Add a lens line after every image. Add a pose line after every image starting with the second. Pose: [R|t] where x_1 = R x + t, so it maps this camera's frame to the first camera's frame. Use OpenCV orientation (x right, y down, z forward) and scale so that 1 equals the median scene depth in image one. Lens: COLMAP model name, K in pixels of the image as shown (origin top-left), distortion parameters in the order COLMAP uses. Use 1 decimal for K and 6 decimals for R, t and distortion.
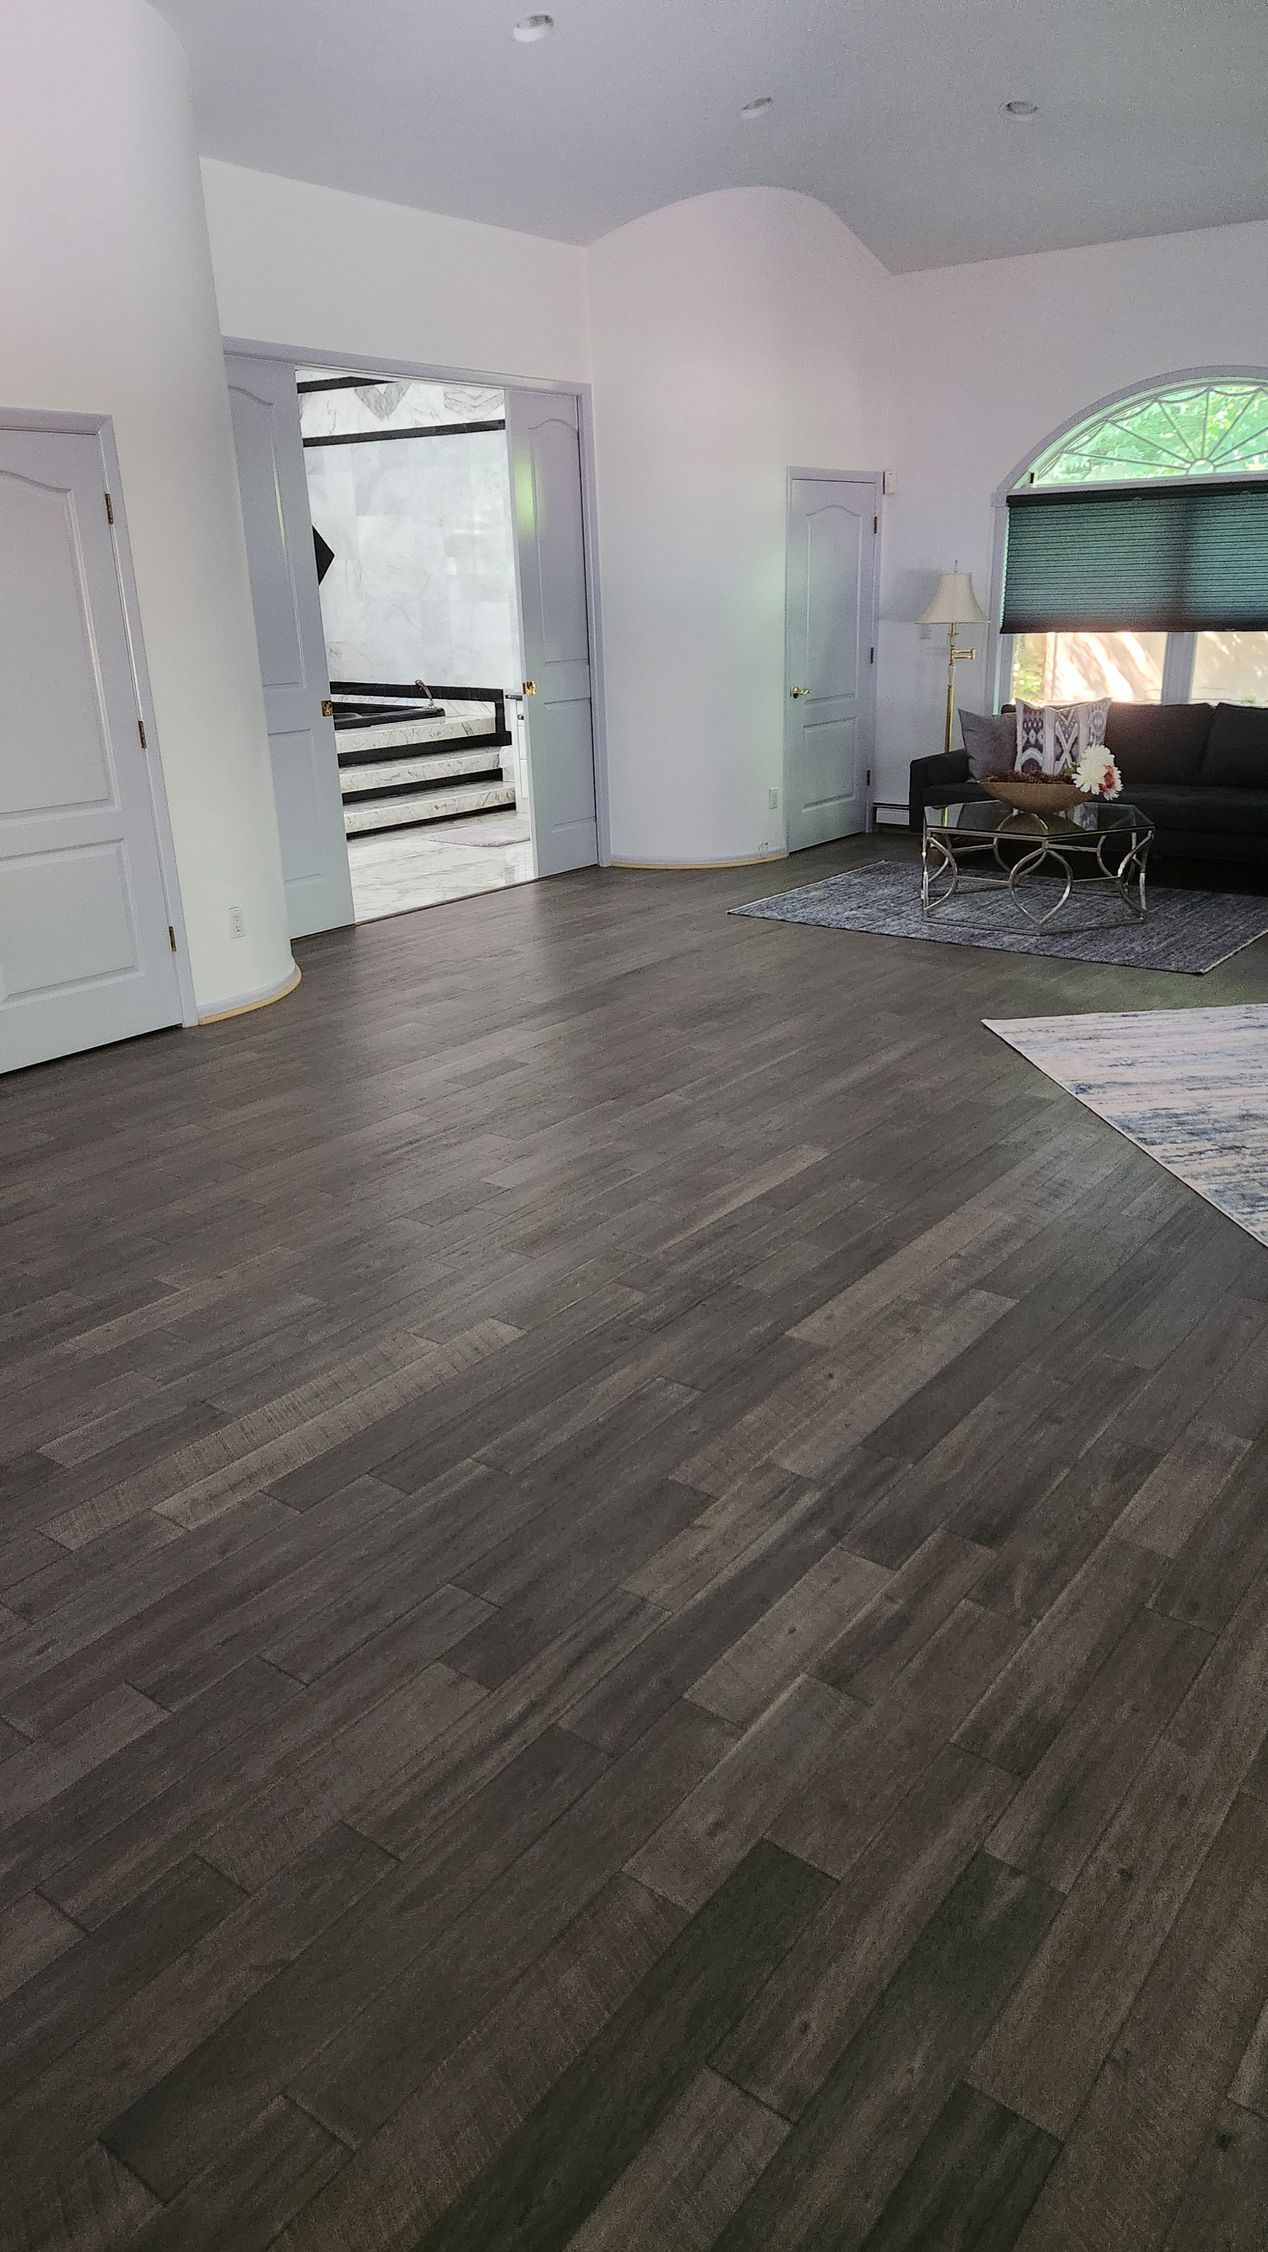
lens RADIAL K [[1487.5, 0, 635.3], [0, 1487.5, 1129.6], [0, 0, 1]] dist [0.000918, 0.000246]
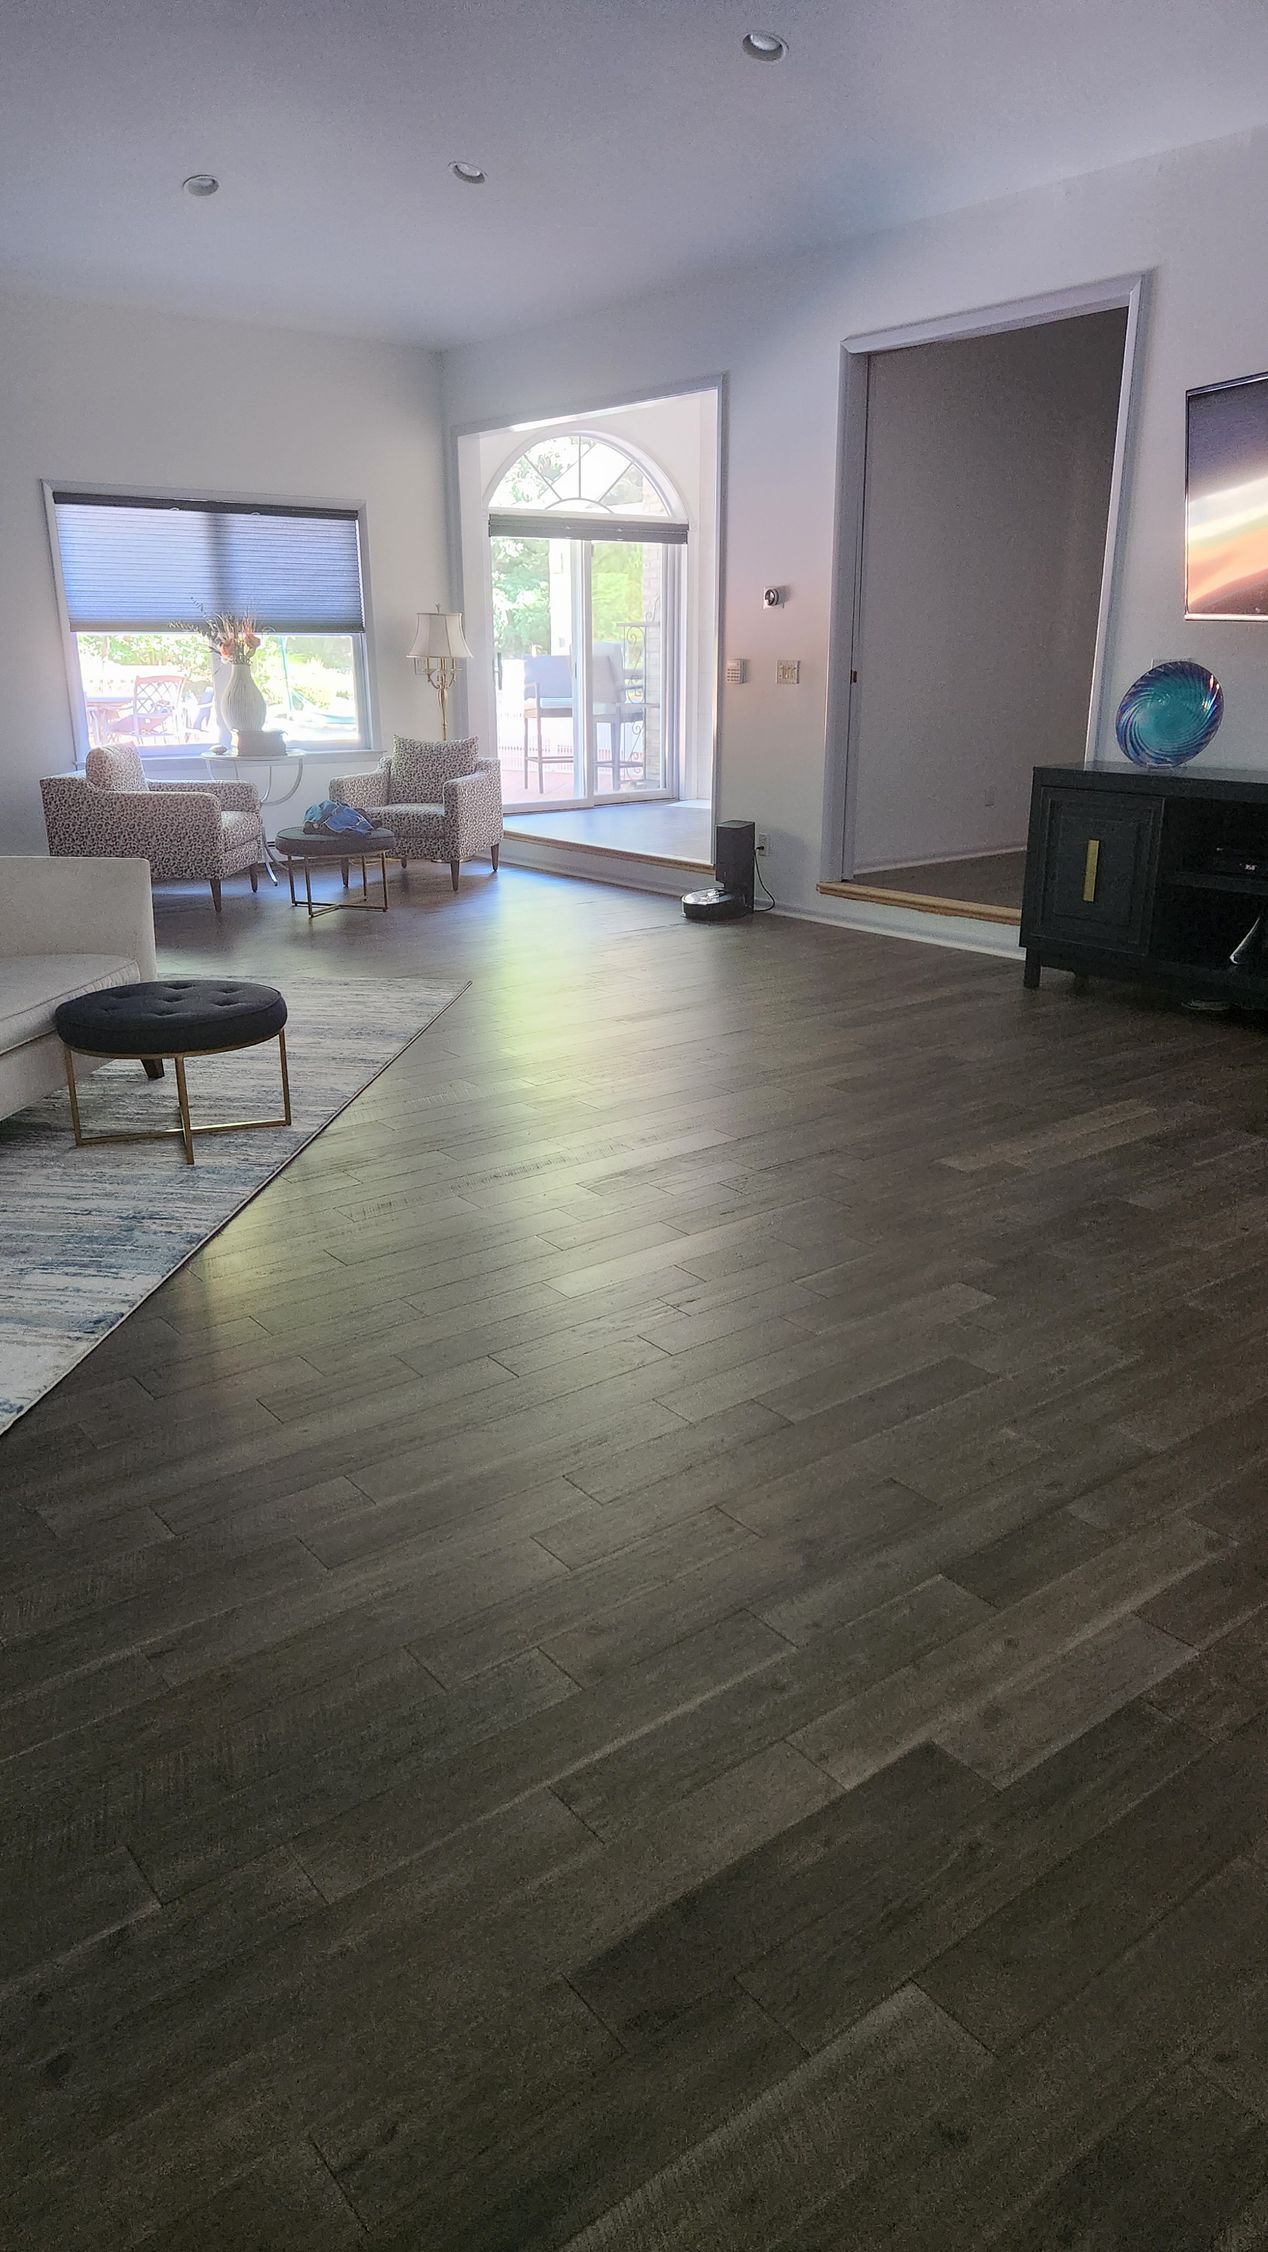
lens RADIAL K [[1487.5, 0, 632.9], [0, 1487.5, 1126.8], [0, 0, 1]] dist [0.000918, 0.000246]
pose [[-0.966263, -0.047858, 0.253073, -0.138304], [0.117790, 0.791698, 0.599449, -0.652739], [-0.229046, 0.609035, -0.759351, 1.937284]]
